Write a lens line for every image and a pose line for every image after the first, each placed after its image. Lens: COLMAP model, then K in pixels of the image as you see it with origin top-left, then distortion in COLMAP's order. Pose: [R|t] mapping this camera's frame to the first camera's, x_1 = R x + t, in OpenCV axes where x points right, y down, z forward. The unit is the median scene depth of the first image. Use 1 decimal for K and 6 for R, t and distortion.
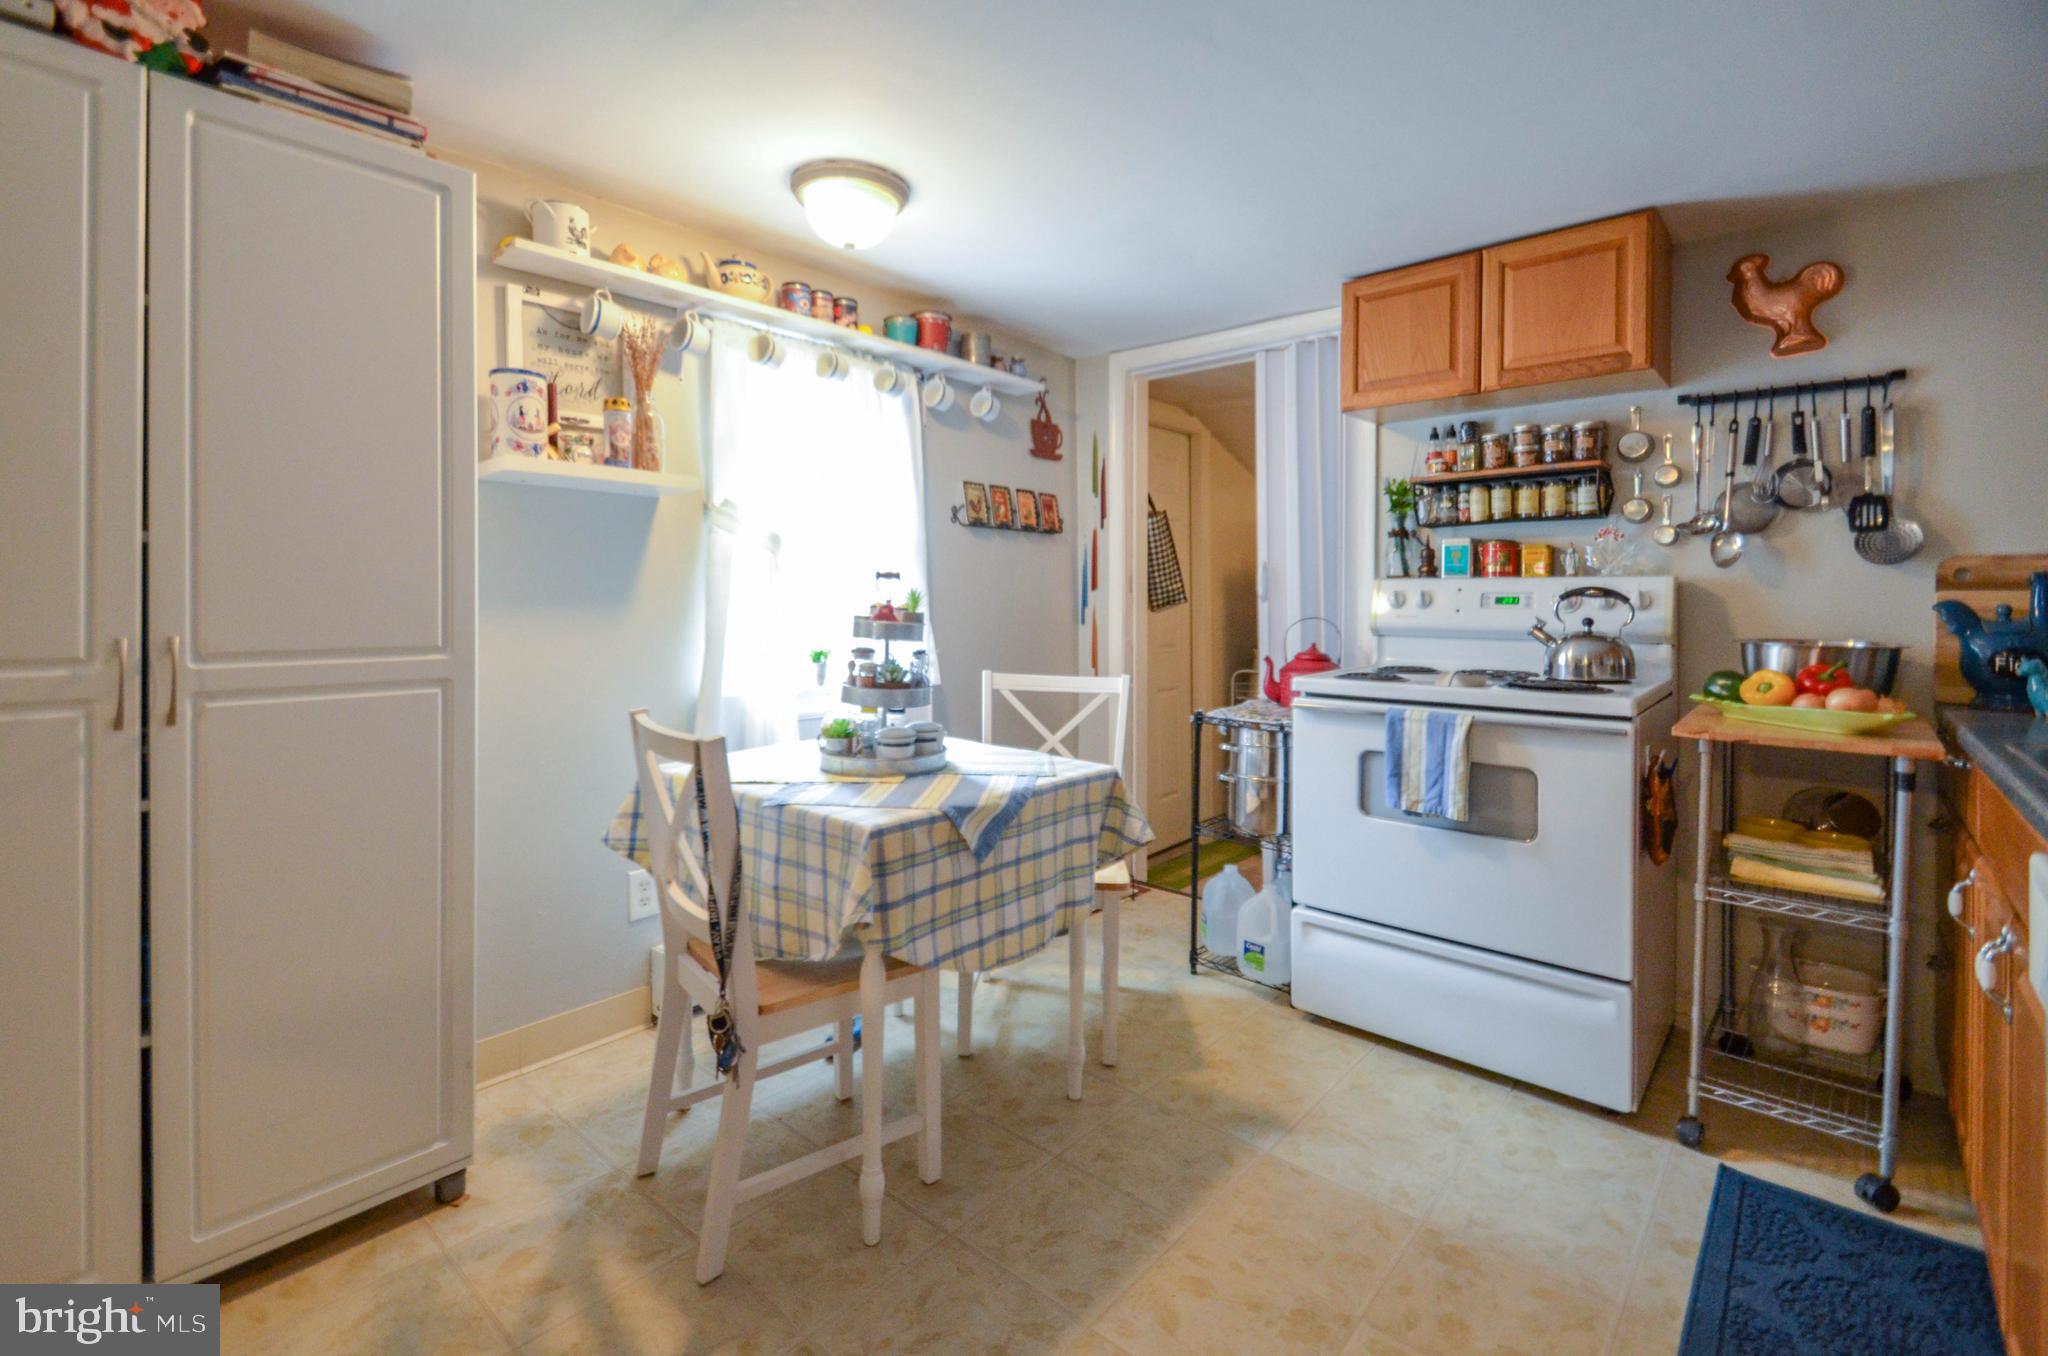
lens RADIAL K [[894.6, 0, 1021.9], [0, 894.6, 608.4], [0, 0, 1]] dist [-0.003130, -0.002167]
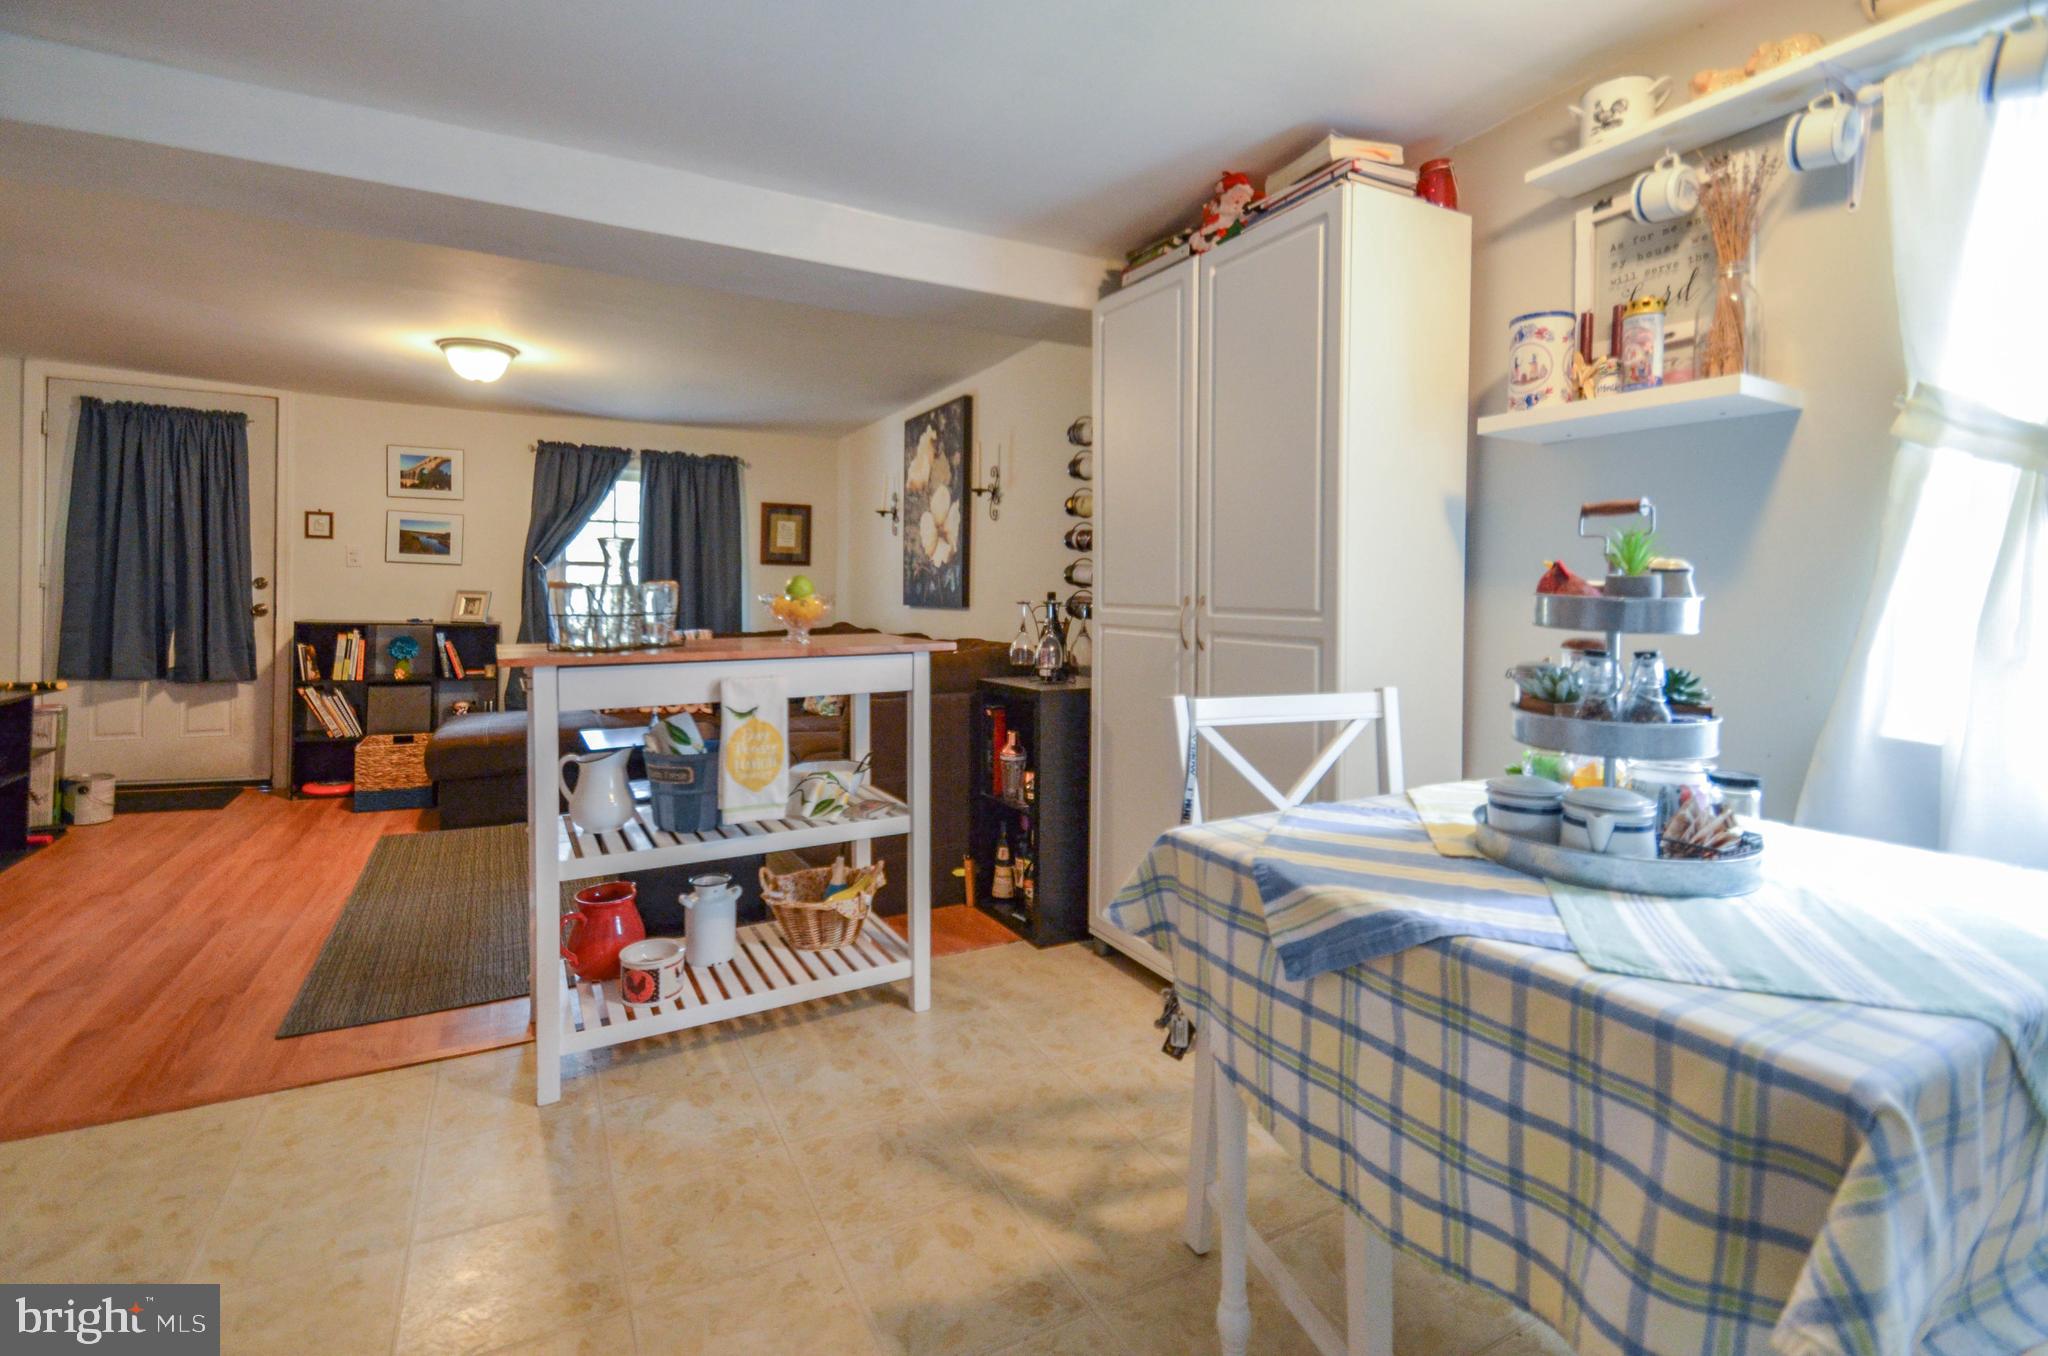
lens RADIAL K [[894.6, 0, 1010.7], [0, 894.6, 594.9], [0, 0, 1]] dist [-0.003130, -0.002167]
pose [[-0.338831, 0.002434, -0.940844, 0.538015], [-0.010427, 0.999926, 0.006342, 0.017167], [0.940790, 0.011959, -0.338780, 0.938401]]
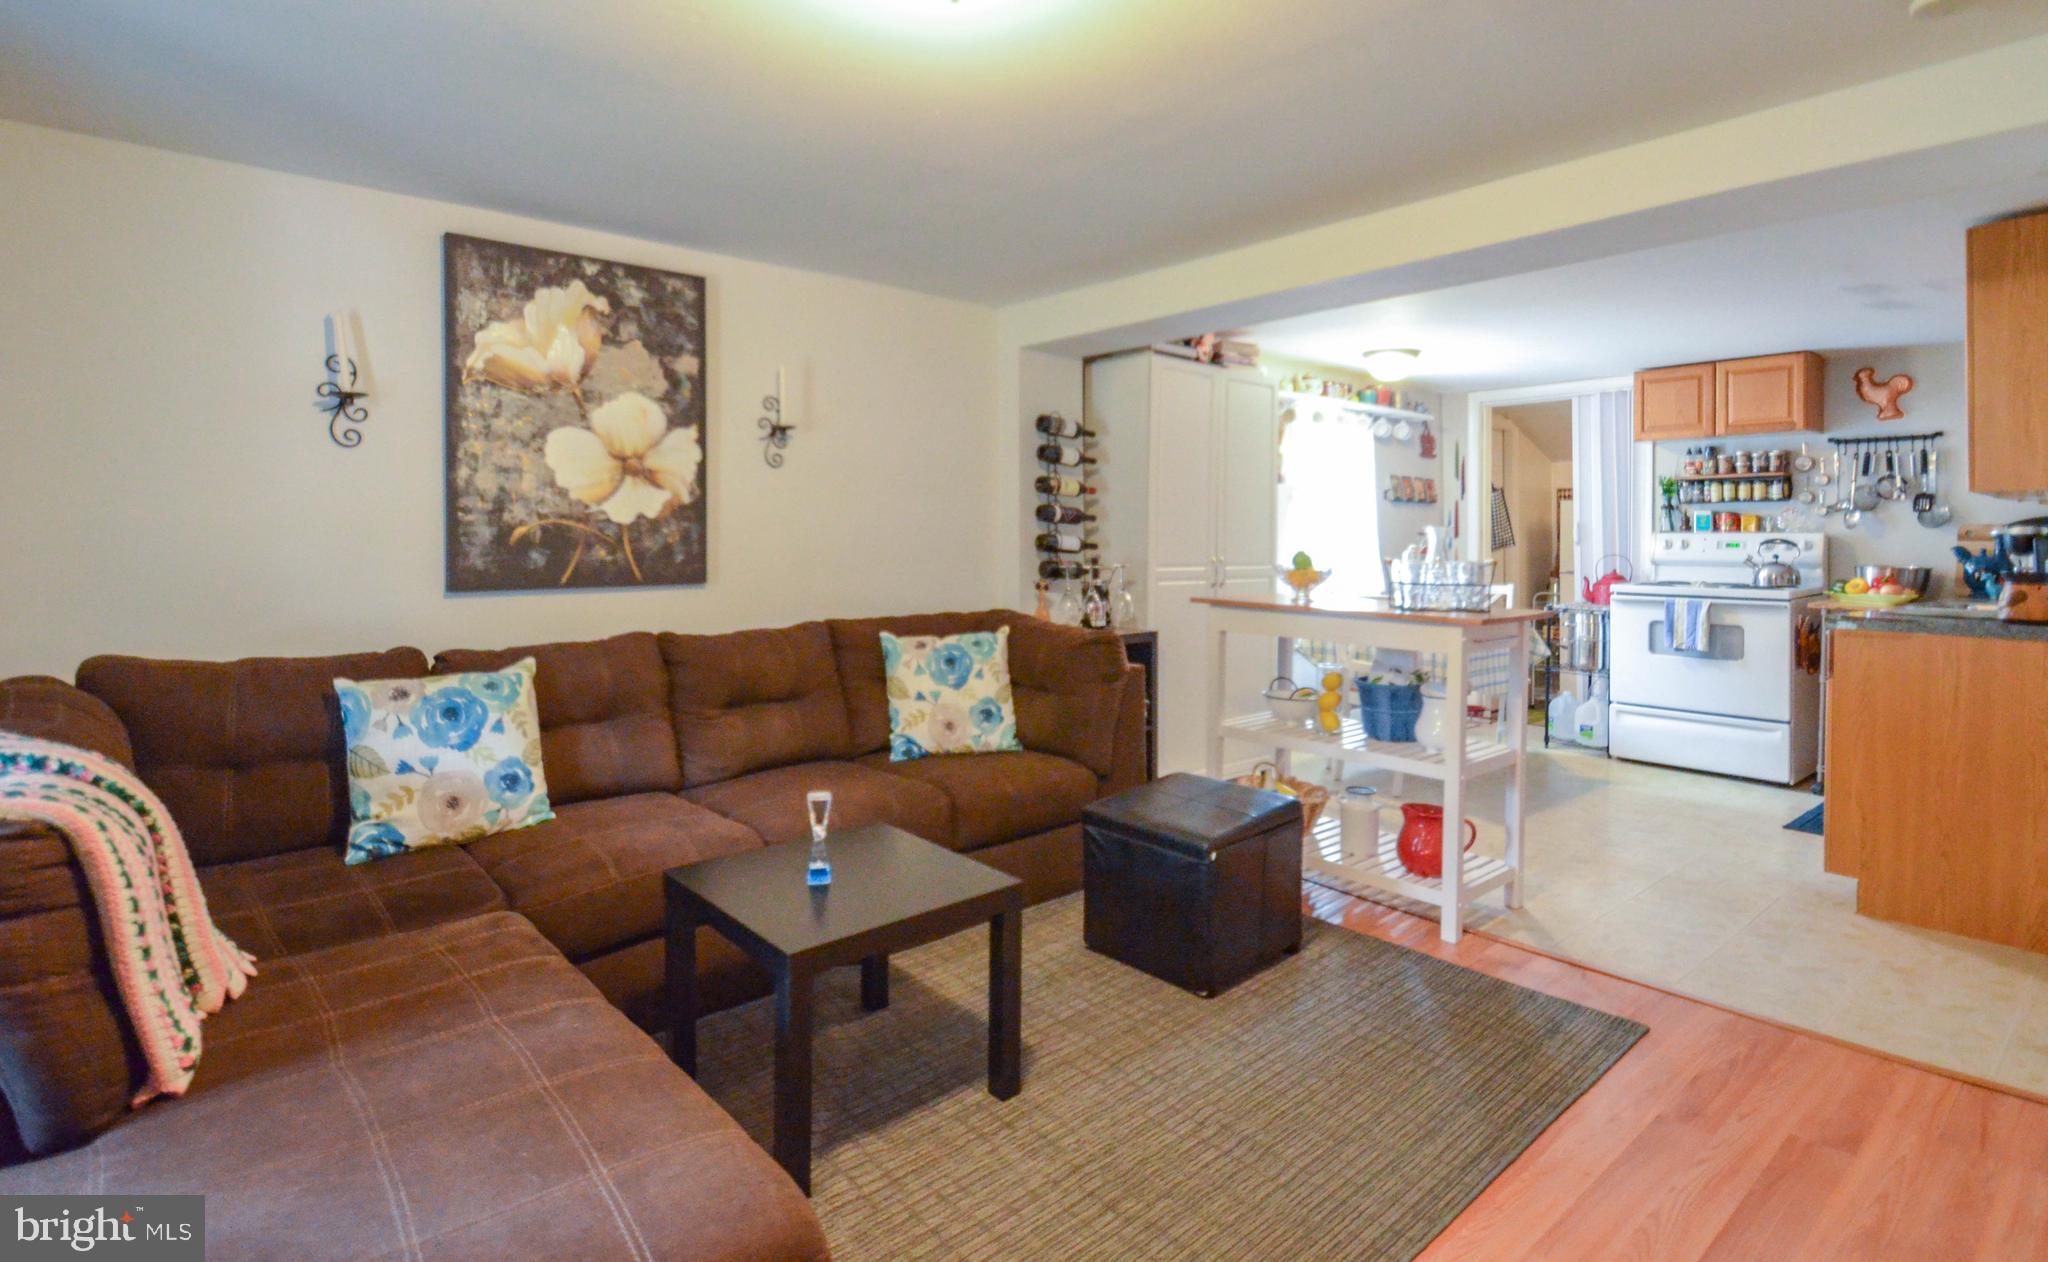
lens RADIAL K [[1022.0, 0, 957.0], [0, 1022.0, 541.7], [0, 0, 1]] dist [-0.030703, -0.000843]
pose [[0.981768, 0.001034, -0.190082, -0.687464], [-0.002709, 0.999960, -0.008551, 0.006098], [0.190065, 0.008910, 0.981731, -1.446272]]
